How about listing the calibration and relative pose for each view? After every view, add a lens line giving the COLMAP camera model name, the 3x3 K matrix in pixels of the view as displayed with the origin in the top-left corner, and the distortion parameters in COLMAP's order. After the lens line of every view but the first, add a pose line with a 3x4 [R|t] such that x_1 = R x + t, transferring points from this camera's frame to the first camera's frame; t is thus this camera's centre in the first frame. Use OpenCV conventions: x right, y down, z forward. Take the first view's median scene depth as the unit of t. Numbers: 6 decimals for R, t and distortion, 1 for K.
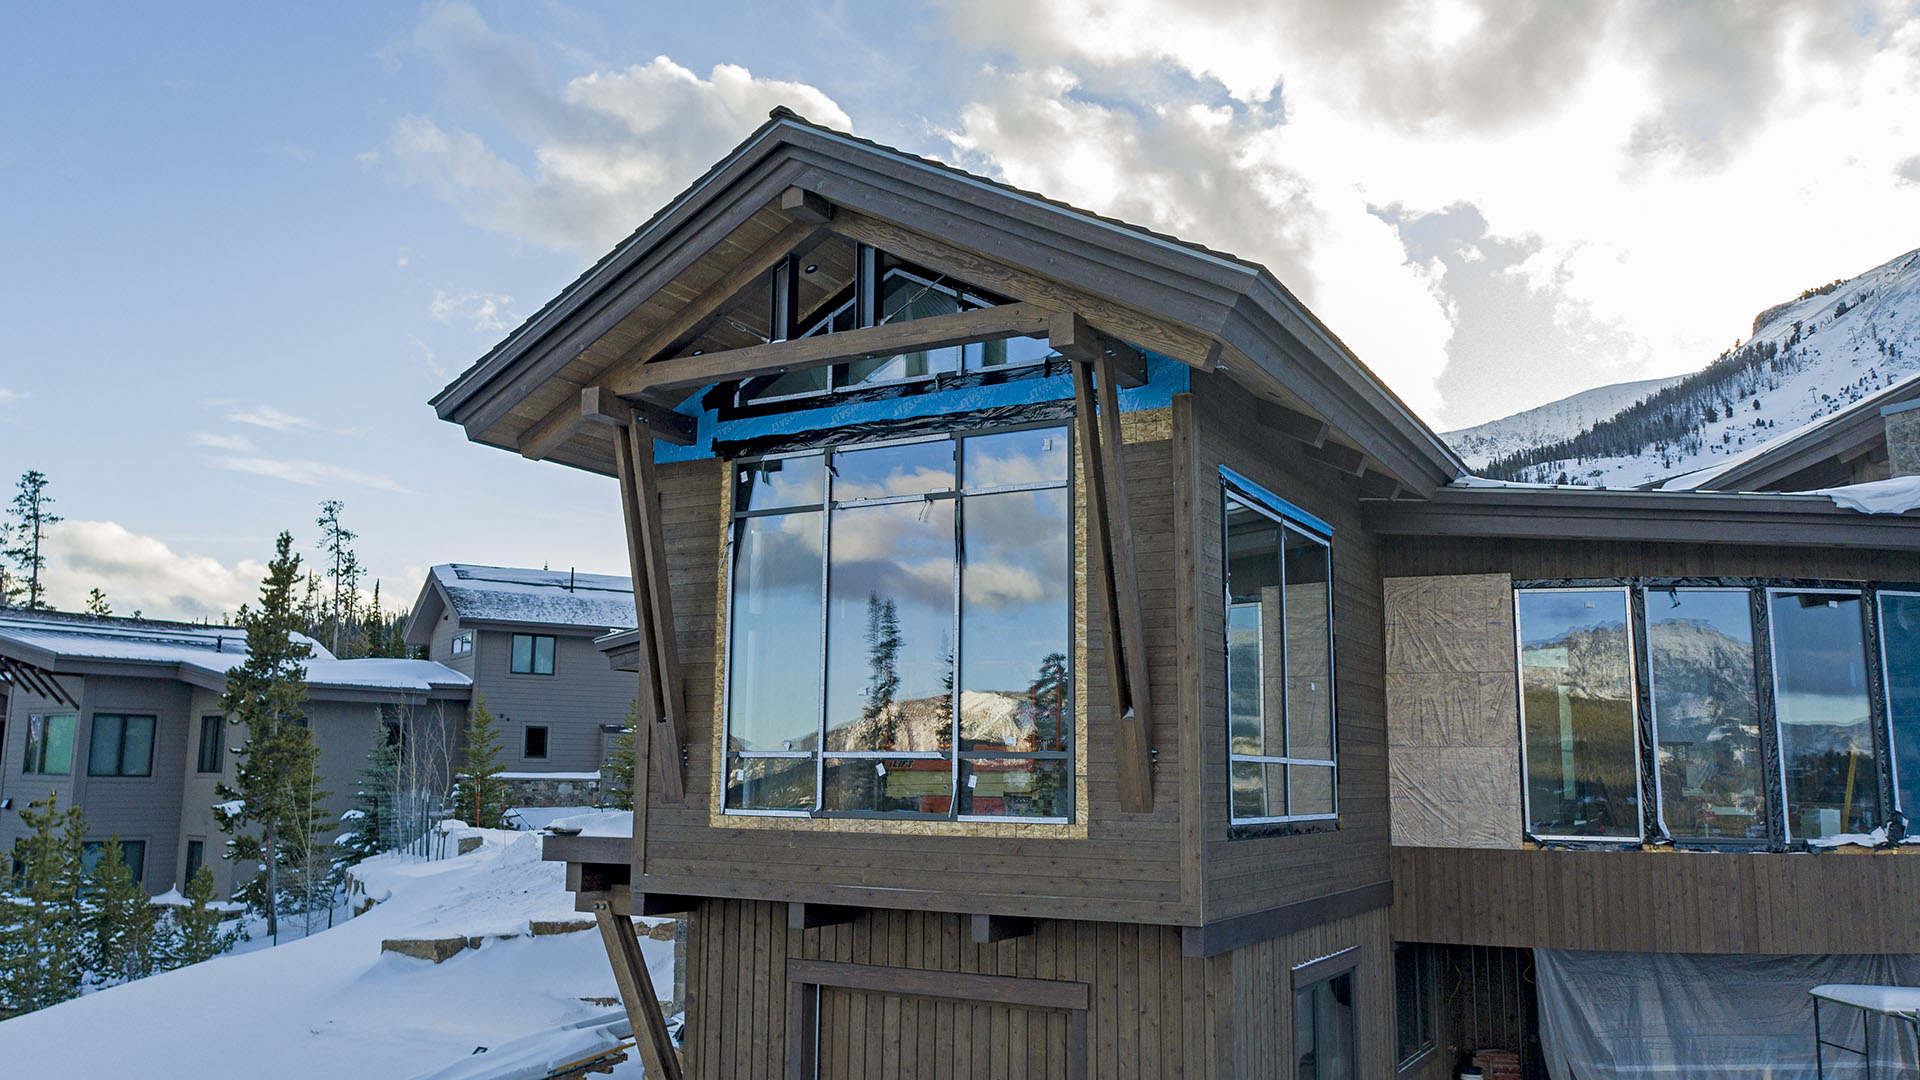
lens RADIAL K [[1486.8, 0, 929.0], [0, 1486.8, 541.6], [0, 0, 1]] dist [-0.009393, 0.007659]
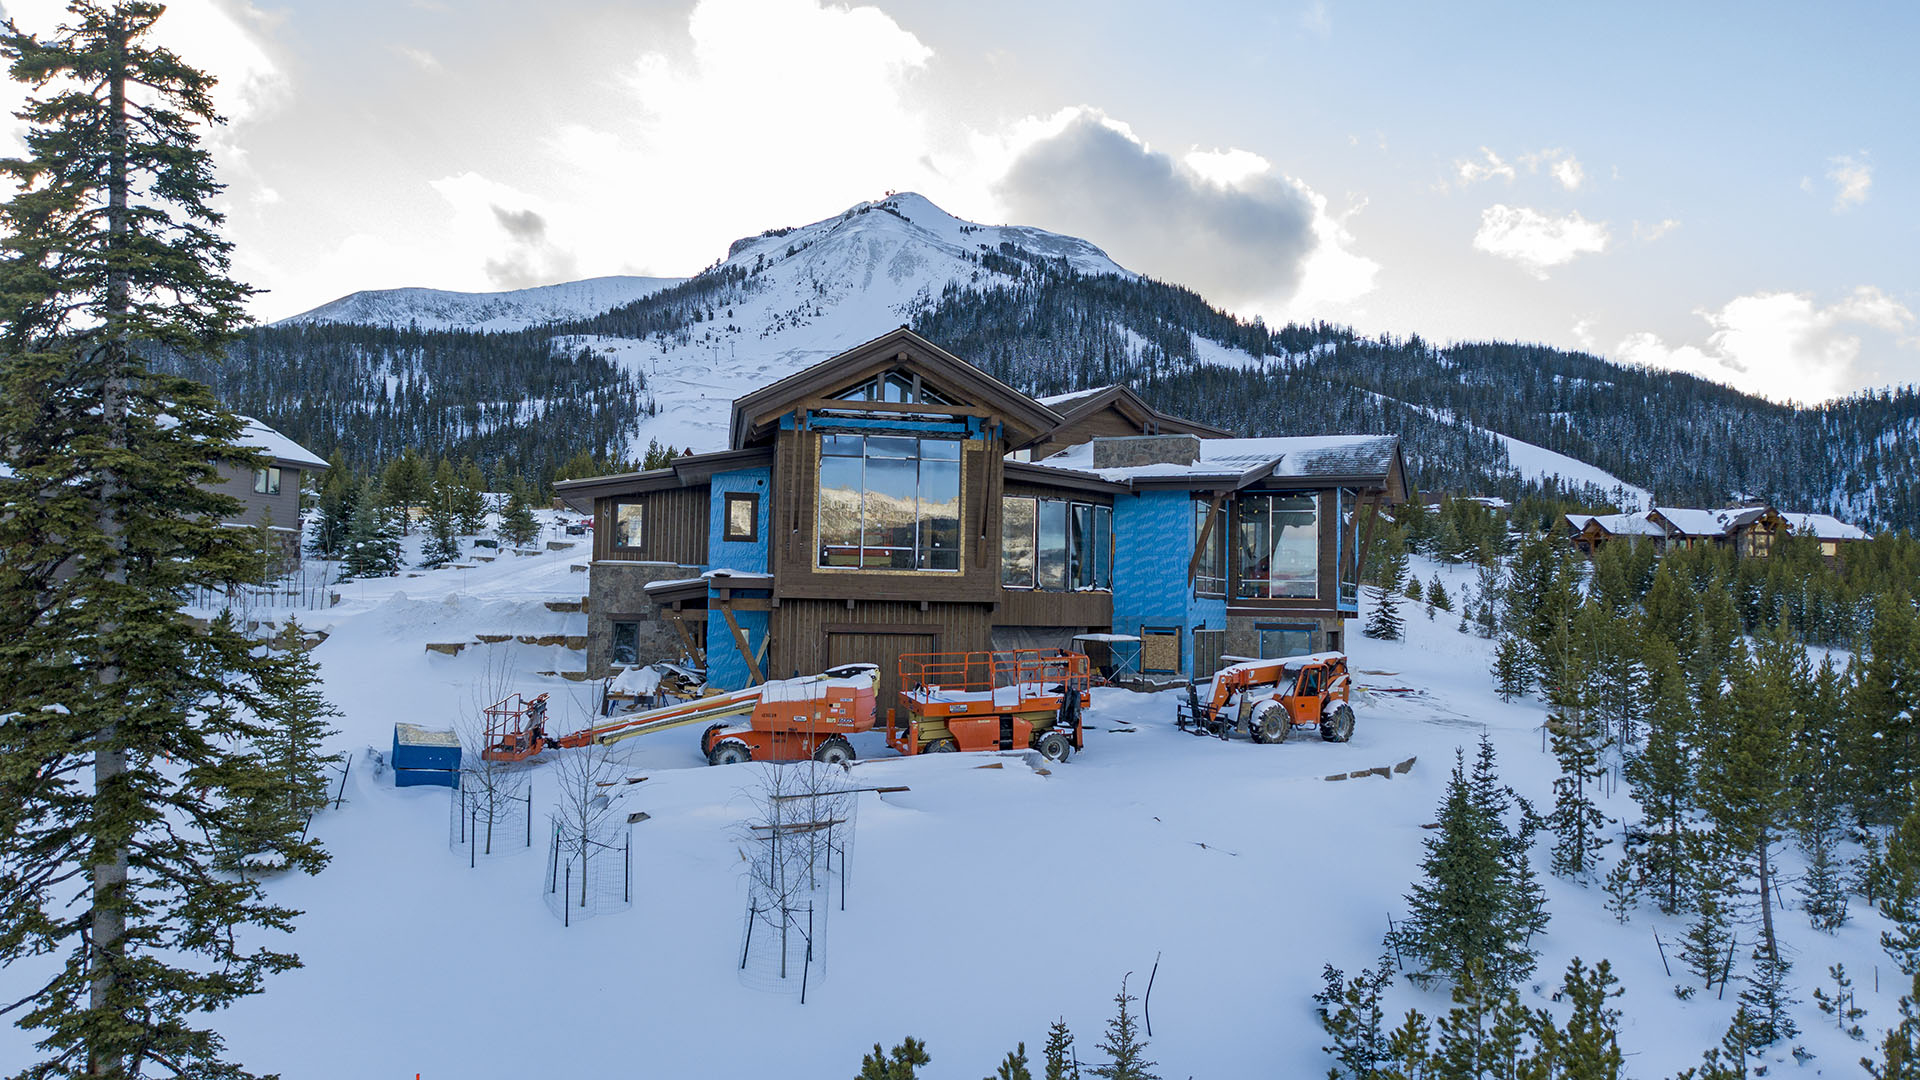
lens RADIAL K [[1293.4, 0, 960.2], [0, 1293.4, 537.5], [0, 0, 1]] dist [-0.011003, 0.007859]
pose [[0.757257, 0.040619, 0.651852, -1.228342], [-0.114315, 0.990900, 0.071053, -0.054413], [-0.643035, -0.128322, 0.755010, -0.763980]]
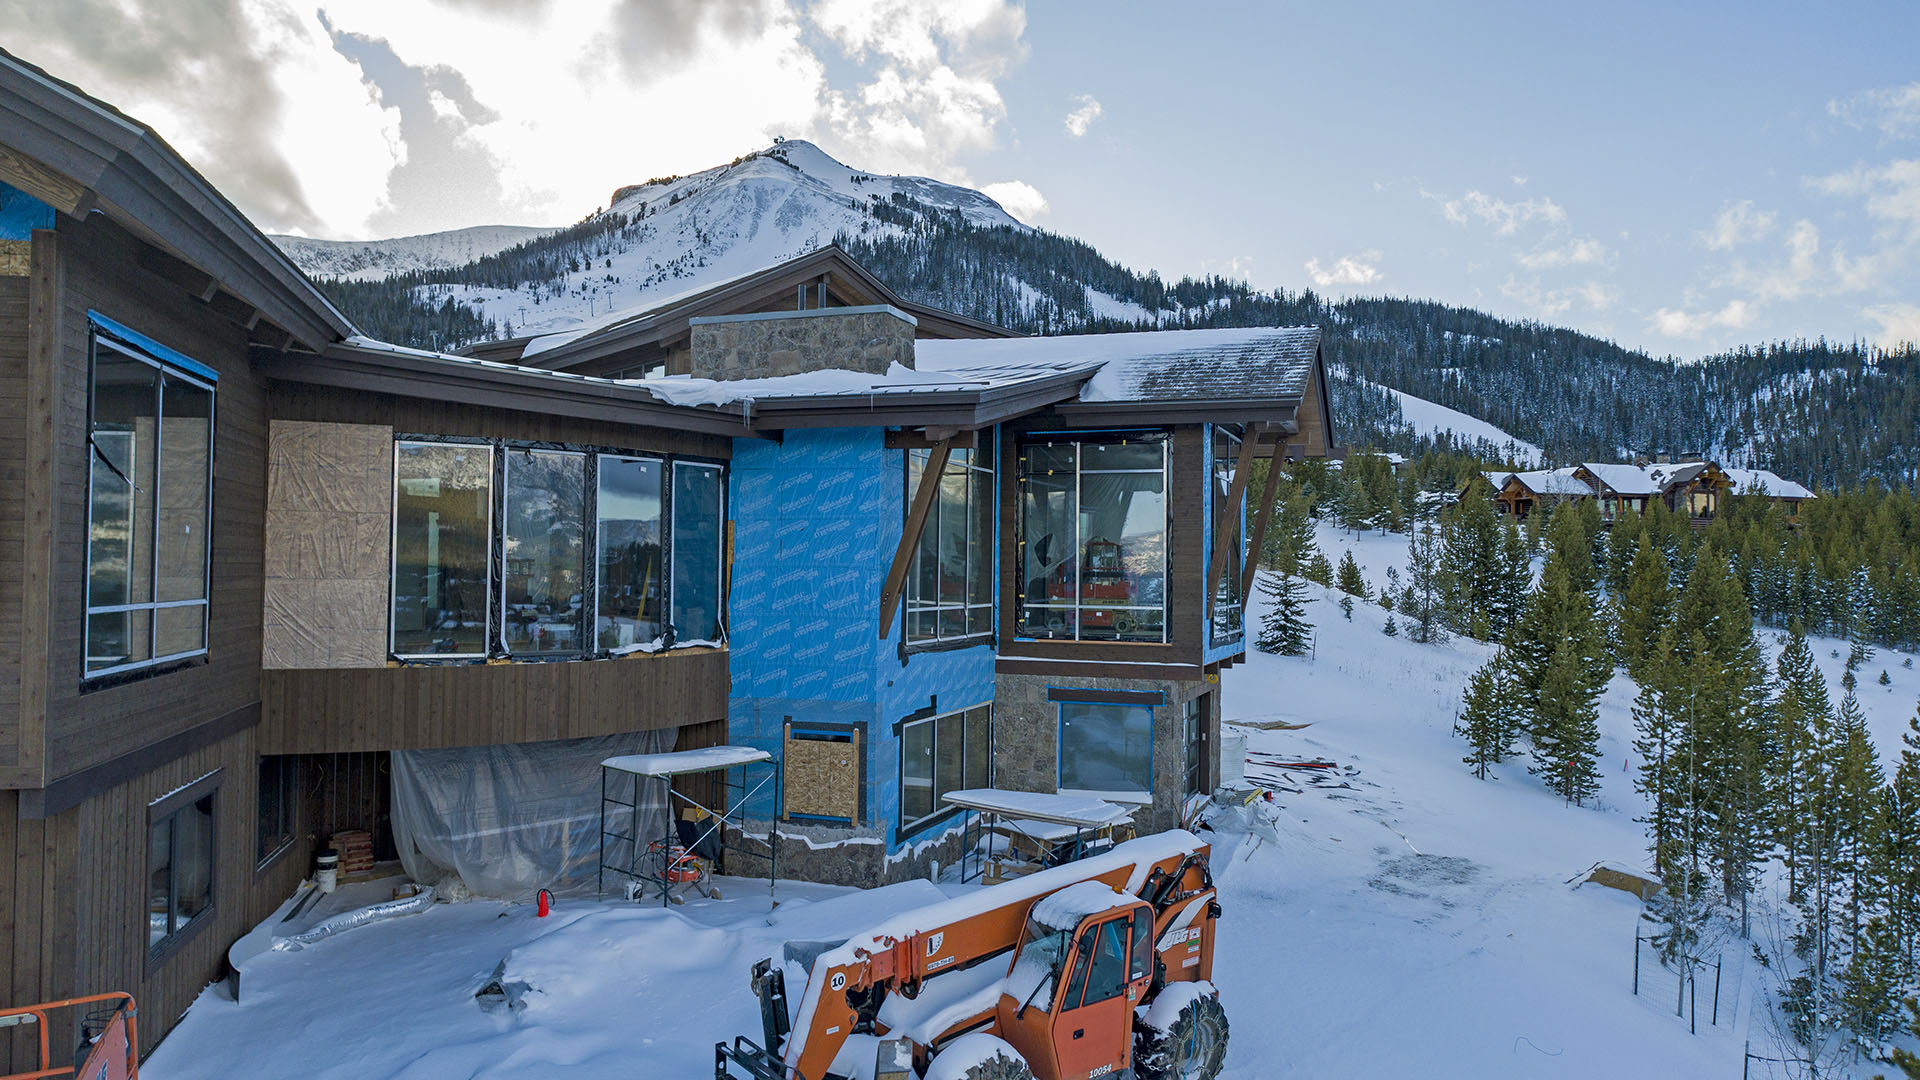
lens RADIAL K [[1293.4, 0, 960.2], [0, 1293.4, 537.5], [0, 0, 1]] dist [-0.011003, 0.007859]
pose [[0.705419, 0.013585, 0.708661, 0.004243], [-0.113992, 0.988976, 0.094513, -0.037049], [-0.699564, -0.147453, 0.699191, 0.006051]]
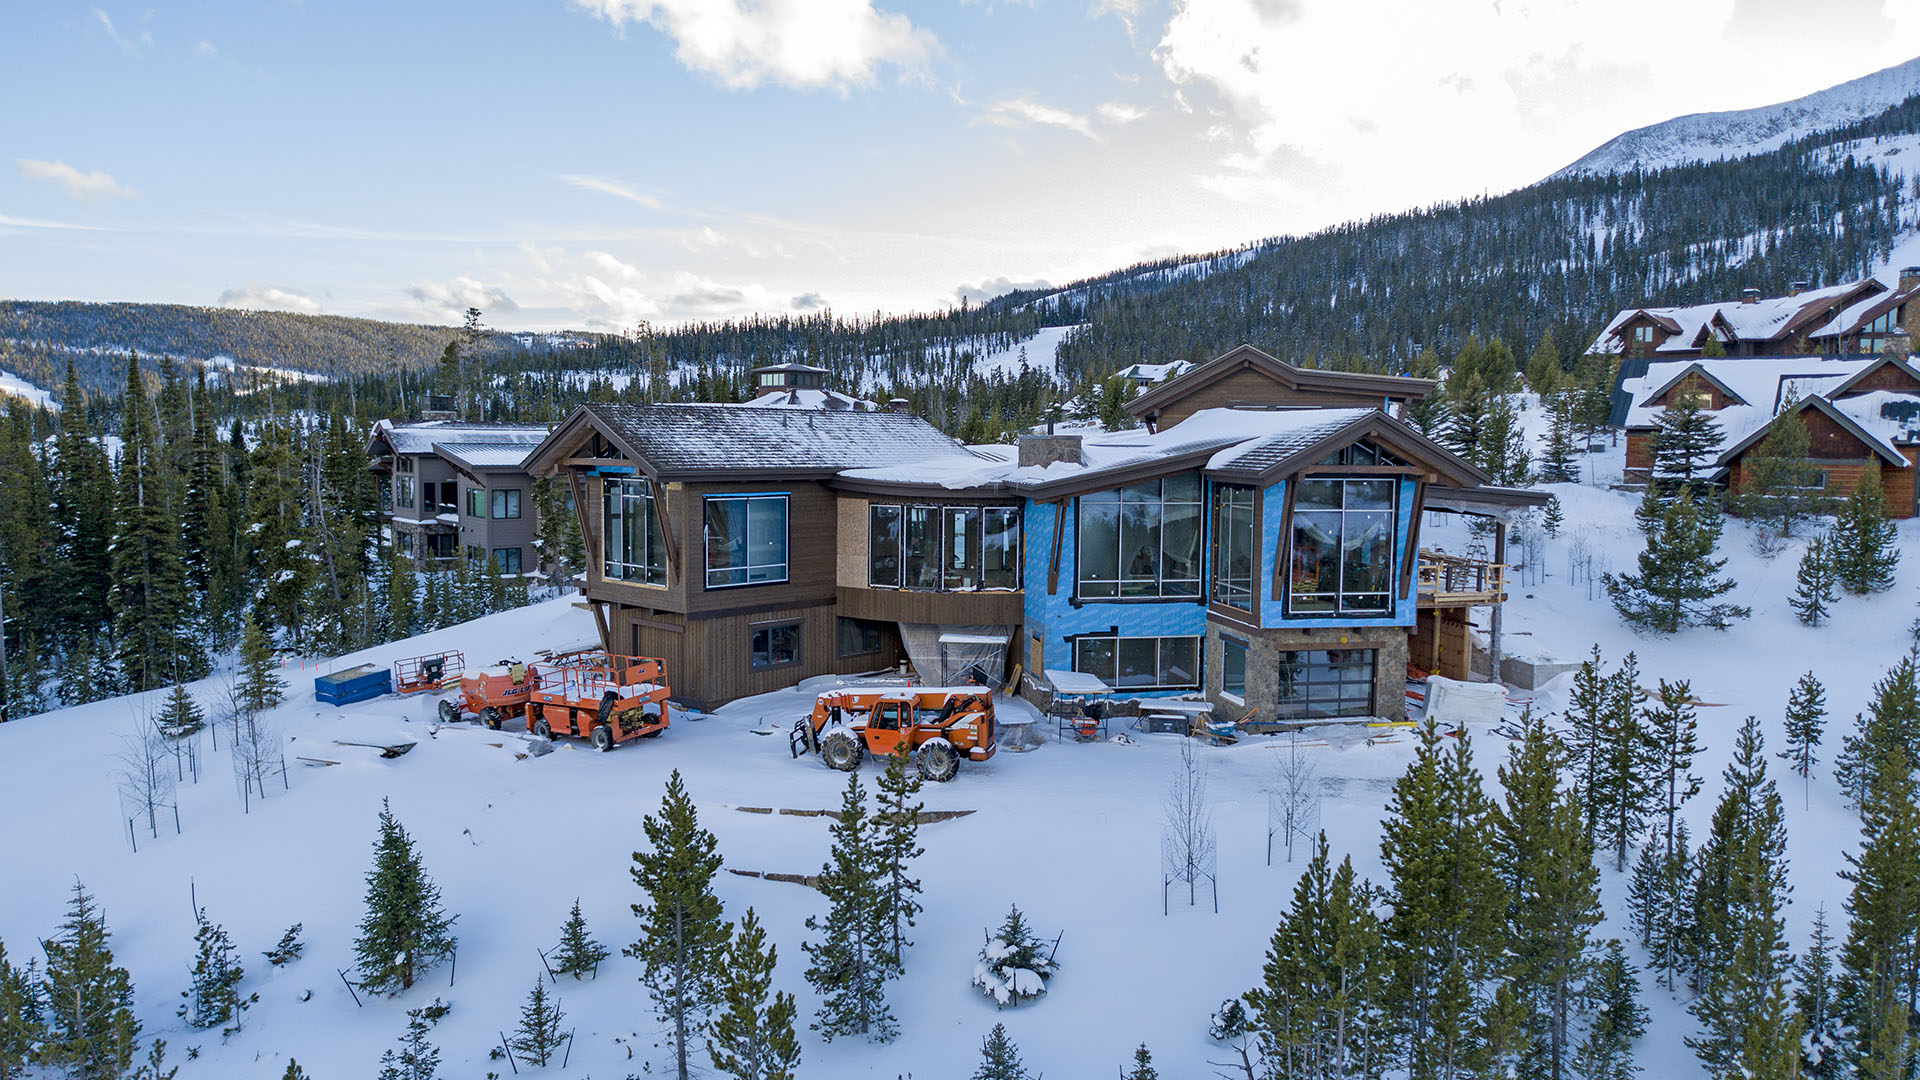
lens RADIAL K [[1293.4, 0, 960.2], [0, 1293.4, 537.5], [0, 0, 1]] dist [-0.011003, 0.007859]
pose [[0.976438, 0.014973, -0.215277, 1.166975], [0.034576, 0.973847, 0.224561, -0.497638], [0.213009, -0.226713, 0.950383, -1.503884]]
